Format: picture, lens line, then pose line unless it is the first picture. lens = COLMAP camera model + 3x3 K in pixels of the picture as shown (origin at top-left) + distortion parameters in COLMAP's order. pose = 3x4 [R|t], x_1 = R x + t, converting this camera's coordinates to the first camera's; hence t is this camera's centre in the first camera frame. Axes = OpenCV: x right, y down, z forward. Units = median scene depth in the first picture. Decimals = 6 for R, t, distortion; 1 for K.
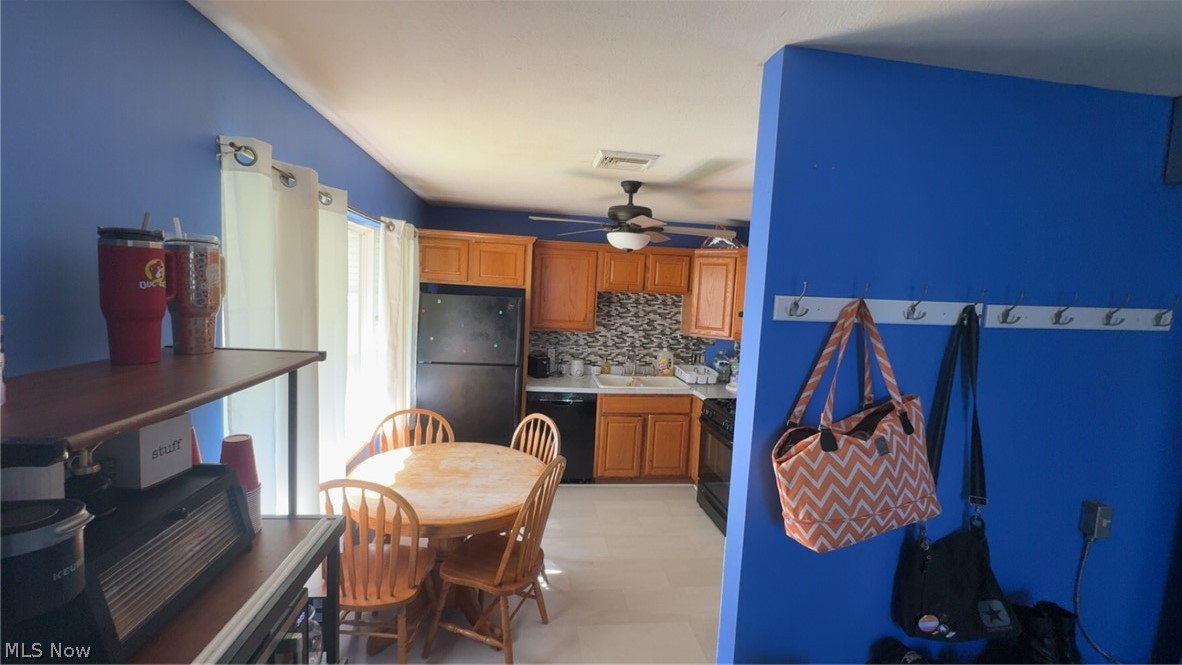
lens RADIAL K [[496.9, 0, 591.0], [0, 496.9, 332.5], [0, 0, 1]] dist [-0.001080, 0.000206]
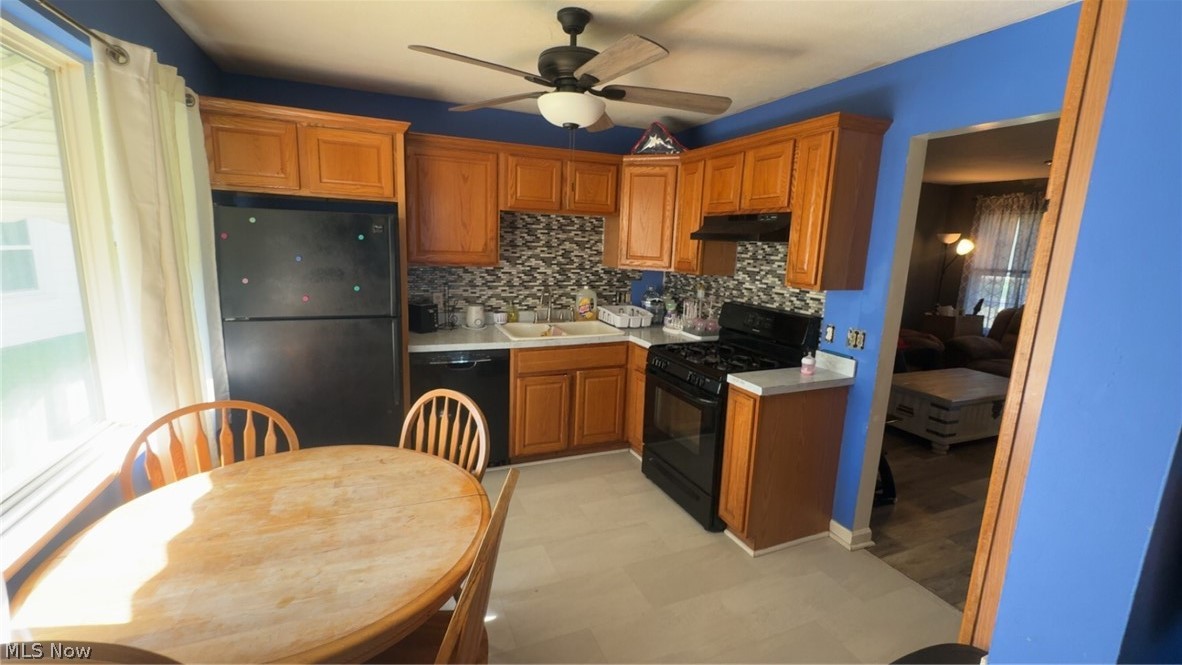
lens RADIAL K [[496.9, 0, 591.0], [0, 496.9, 332.5], [0, 0, 1]] dist [-0.001080, 0.000206]
pose [[0.963890, -0.062154, 0.258946, -0.059879], [0.034643, 0.993385, 0.109484, 0.020905], [-0.264038, -0.096560, 0.959667, 0.249445]]
